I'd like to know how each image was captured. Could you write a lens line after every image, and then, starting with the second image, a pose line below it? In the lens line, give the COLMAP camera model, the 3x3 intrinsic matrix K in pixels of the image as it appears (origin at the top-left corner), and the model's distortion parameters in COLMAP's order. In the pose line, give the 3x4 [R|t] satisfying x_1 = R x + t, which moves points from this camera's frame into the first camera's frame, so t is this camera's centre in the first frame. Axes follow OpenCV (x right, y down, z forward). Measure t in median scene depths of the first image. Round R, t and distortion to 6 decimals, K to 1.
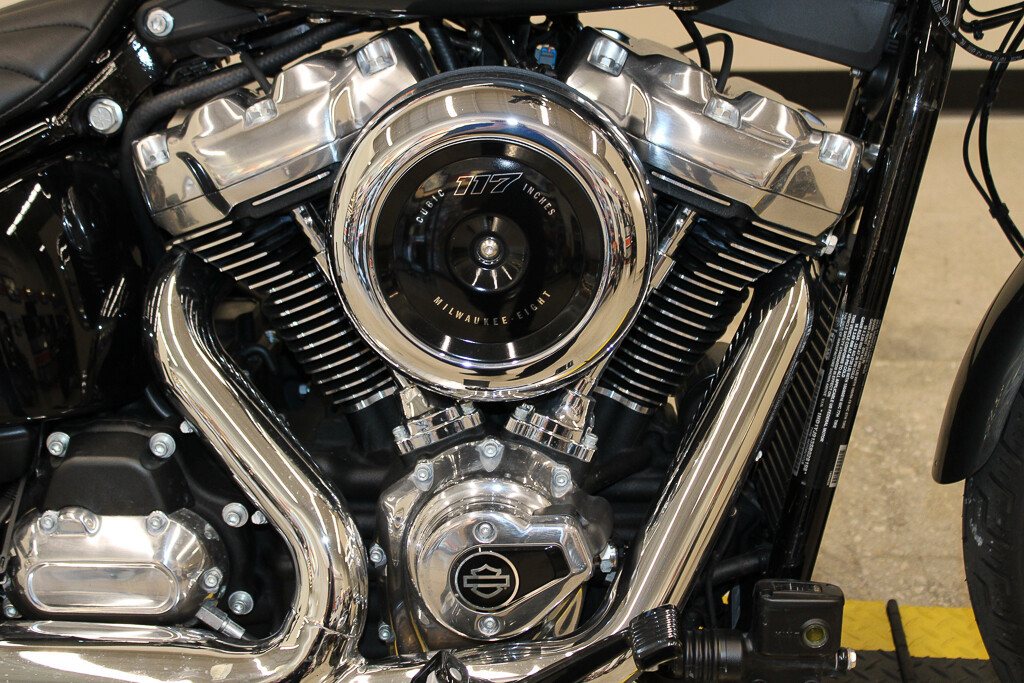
lens RADIAL K [[1576.7, 0, 512.0], [0, 1576.7, 341.5], [0, 0, 1]] dist [0.033178, 0.004025]
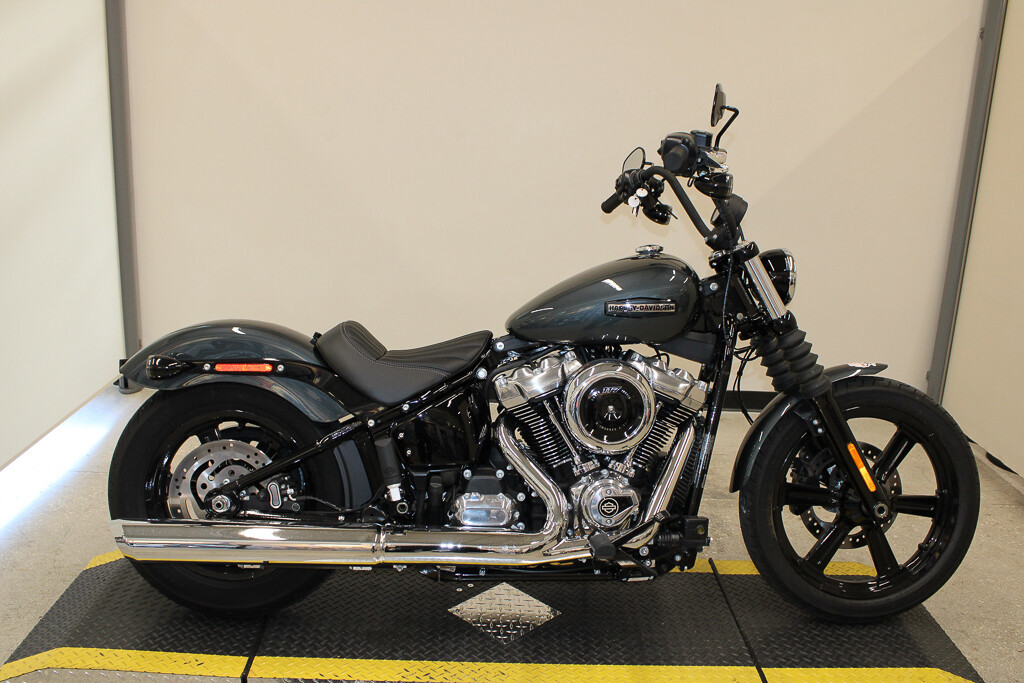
lens RADIAL K [[893.2, 0, 515.3], [0, 893.2, 326.5], [0, 0, 1]] dist [-0.115722, 0.007456]
pose [[0.996058, 0.023297, 0.085595, -0.363411], [0.000054, 0.964741, -0.263201, 0.261176], [-0.088708, 0.262168, 0.960936, -0.852052]]
